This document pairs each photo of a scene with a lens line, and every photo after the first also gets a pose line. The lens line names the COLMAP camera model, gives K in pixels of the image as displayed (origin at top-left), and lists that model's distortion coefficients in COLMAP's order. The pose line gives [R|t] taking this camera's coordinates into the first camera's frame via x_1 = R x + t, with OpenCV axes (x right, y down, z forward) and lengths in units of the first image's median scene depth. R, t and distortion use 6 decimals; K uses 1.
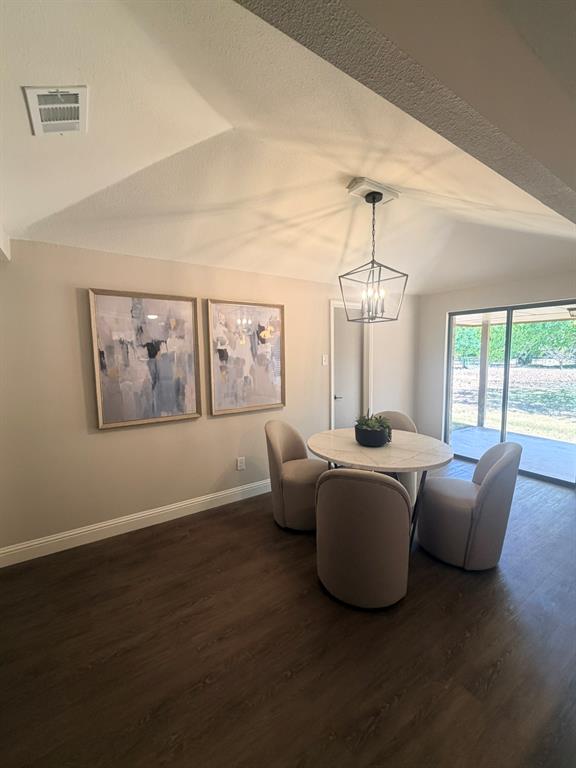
lens RADIAL K [[321.9, 0, 288.0], [0, 321.9, 384.0], [0, 0, 1]] dist [0.001862, 0.000056]
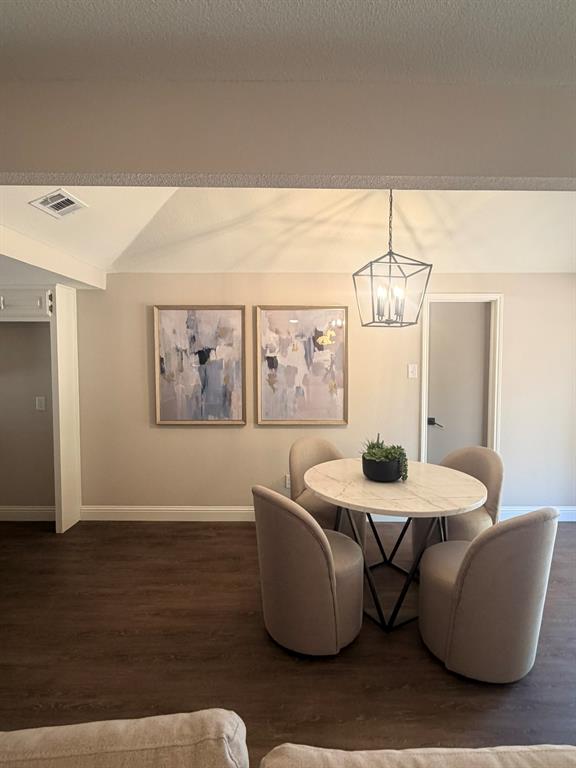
lens RADIAL K [[417.0, 0, 288.0], [0, 417.0, 384.0], [0, 0, 1]] dist [0.001875, 0.000731]
pose [[0.833488, 0.050955, -0.550184, 0.568251], [-0.064472, 0.997906, -0.005251, -0.025813], [0.548764, 0.039848, 0.835027, -0.005126]]
